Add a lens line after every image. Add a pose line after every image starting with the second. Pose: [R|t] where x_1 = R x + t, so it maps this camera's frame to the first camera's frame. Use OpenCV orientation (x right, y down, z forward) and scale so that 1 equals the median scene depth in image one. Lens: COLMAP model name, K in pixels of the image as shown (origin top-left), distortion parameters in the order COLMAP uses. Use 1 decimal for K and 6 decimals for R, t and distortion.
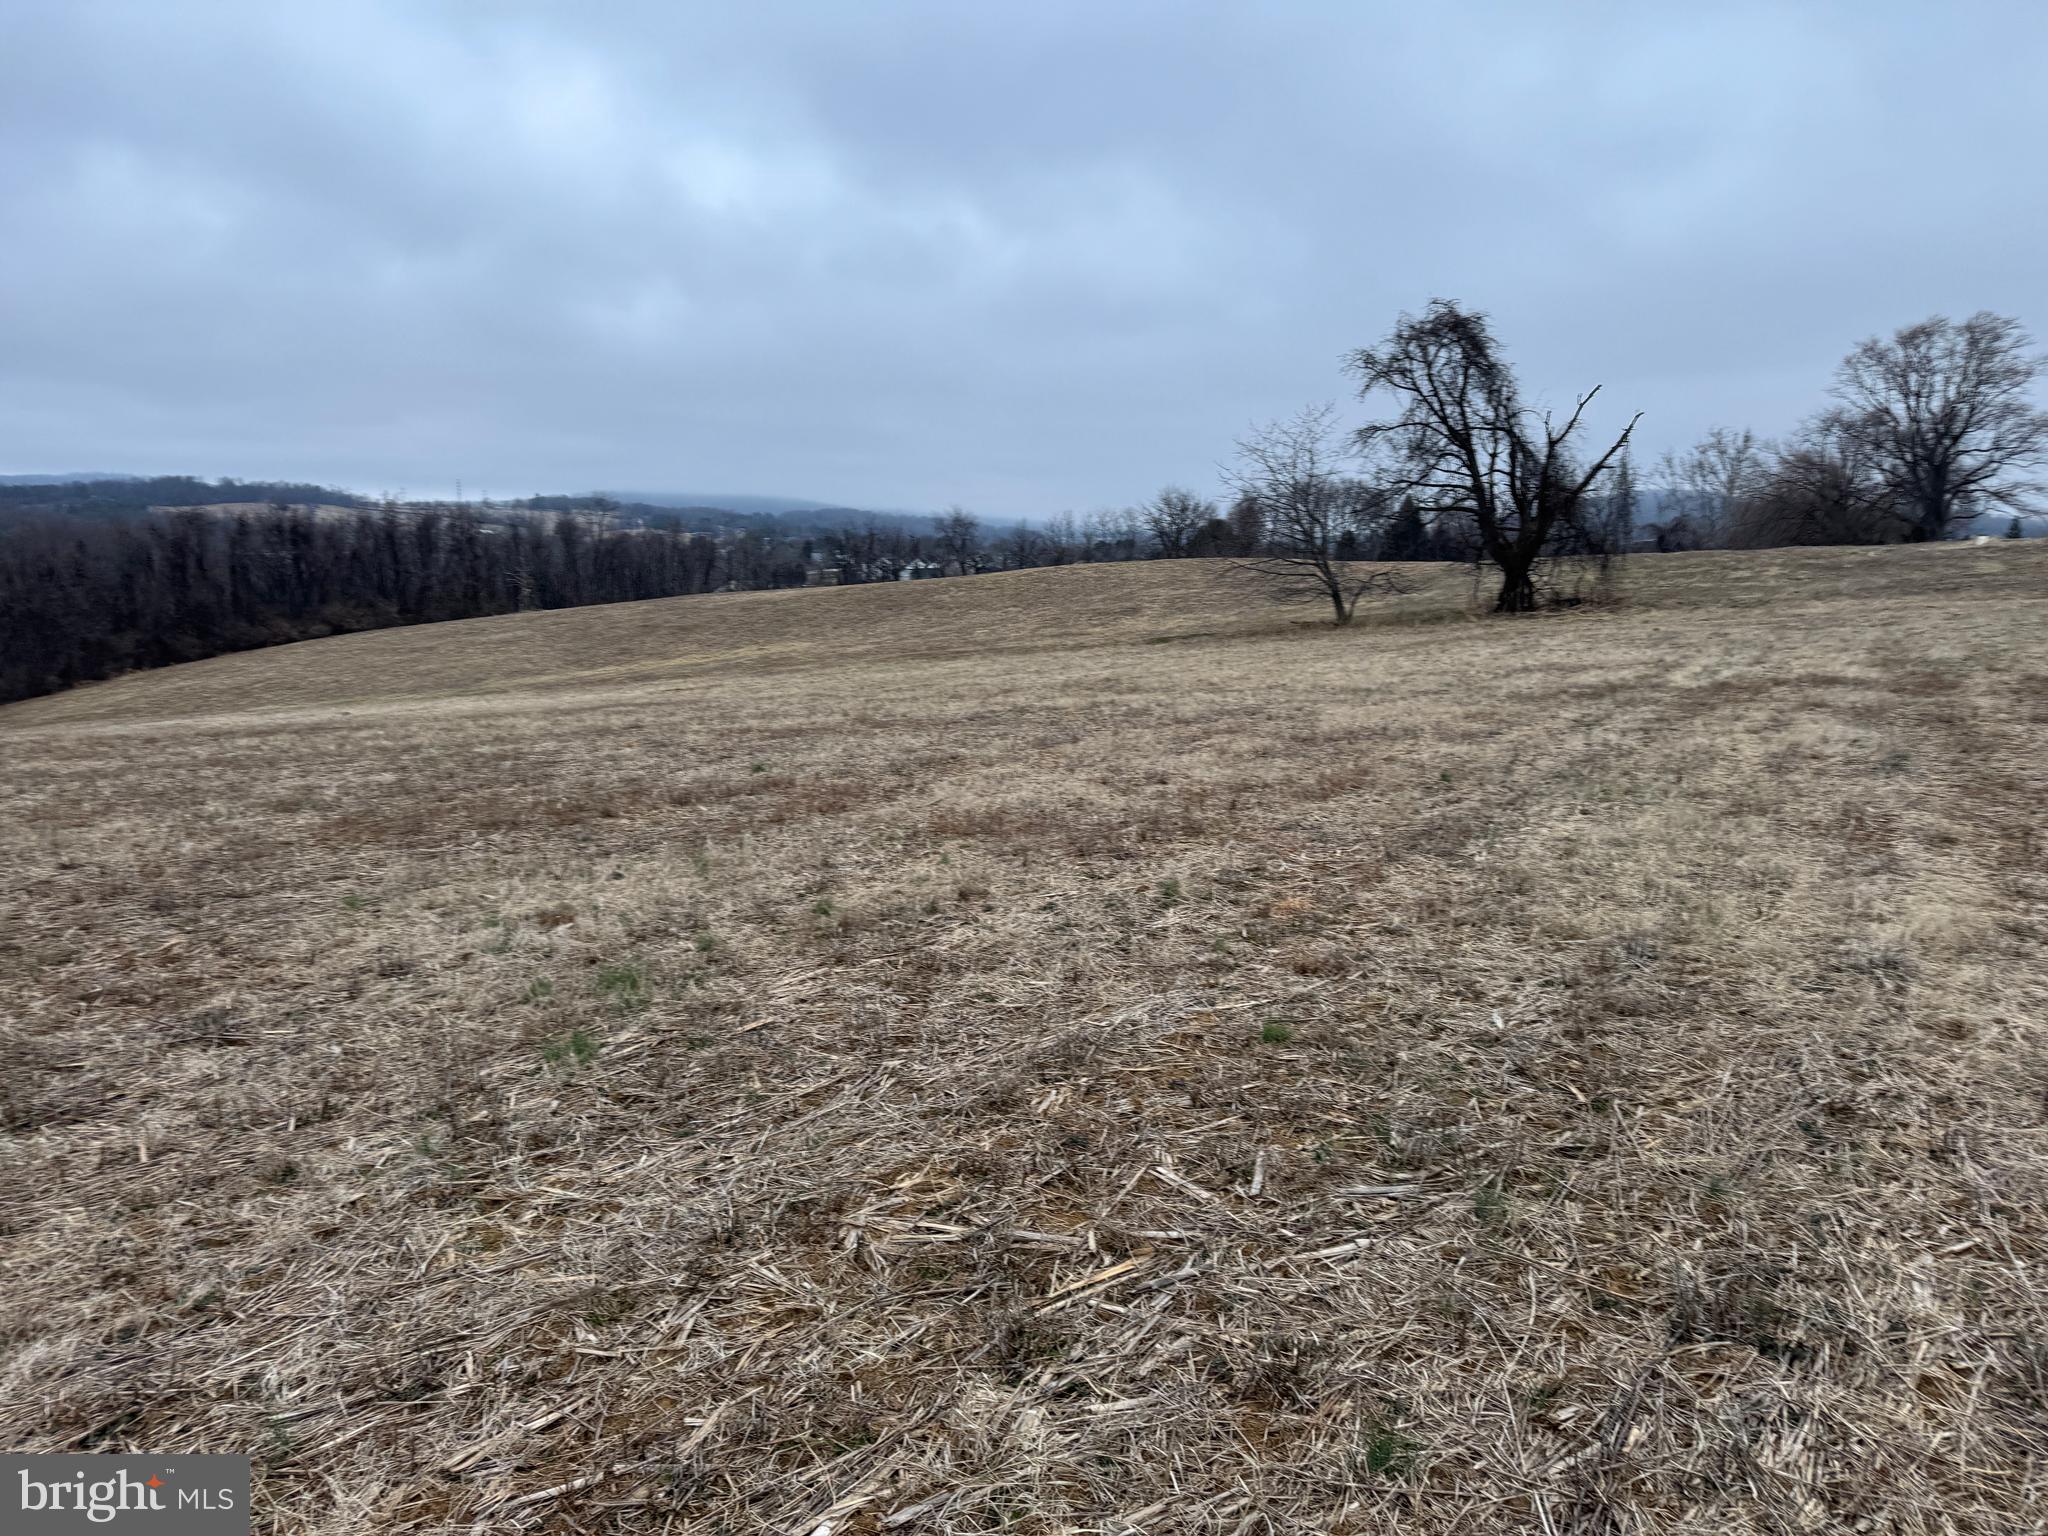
lens RADIAL K [[1443.5, 0, 1010.2], [0, 1443.5, 786.1], [0, 0, 1]] dist [0.080181, -0.091404]
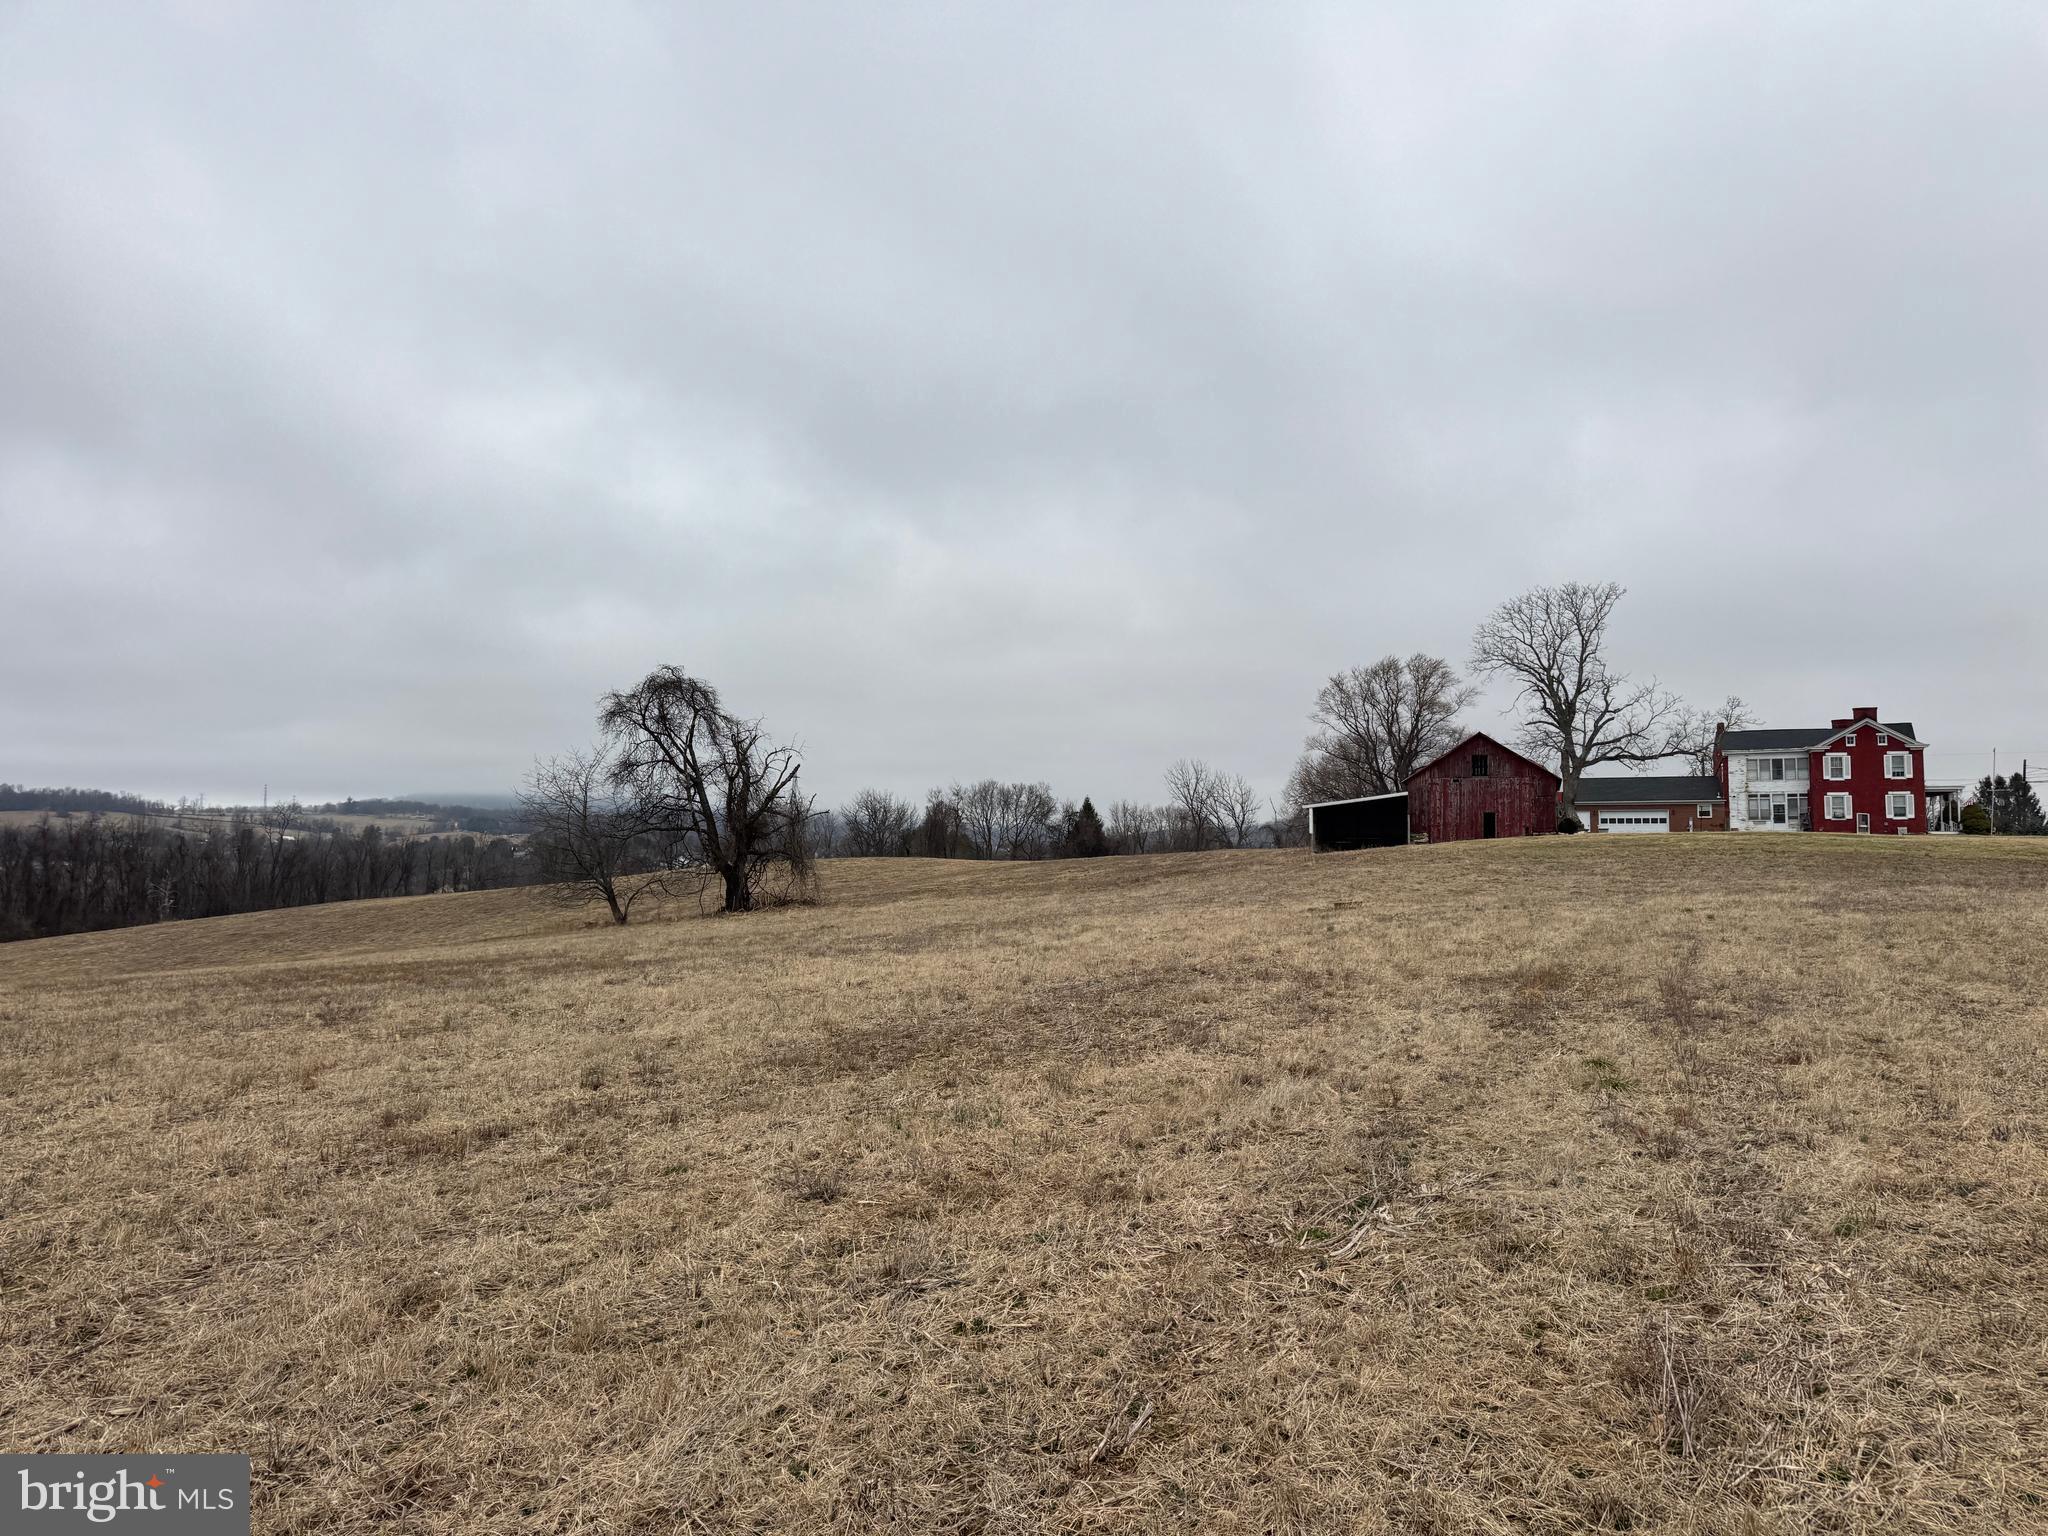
lens RADIAL K [[1443.5, 0, 1075.2], [0, 1443.5, 717.8], [0, 0, 1]] dist [0.080181, -0.091404]
pose [[0.991476, 0.003269, 0.130246, 0.383753], [0.029008, 0.969053, -0.245141, 0.023731], [-0.127017, 0.246830, 0.960698, -0.194156]]
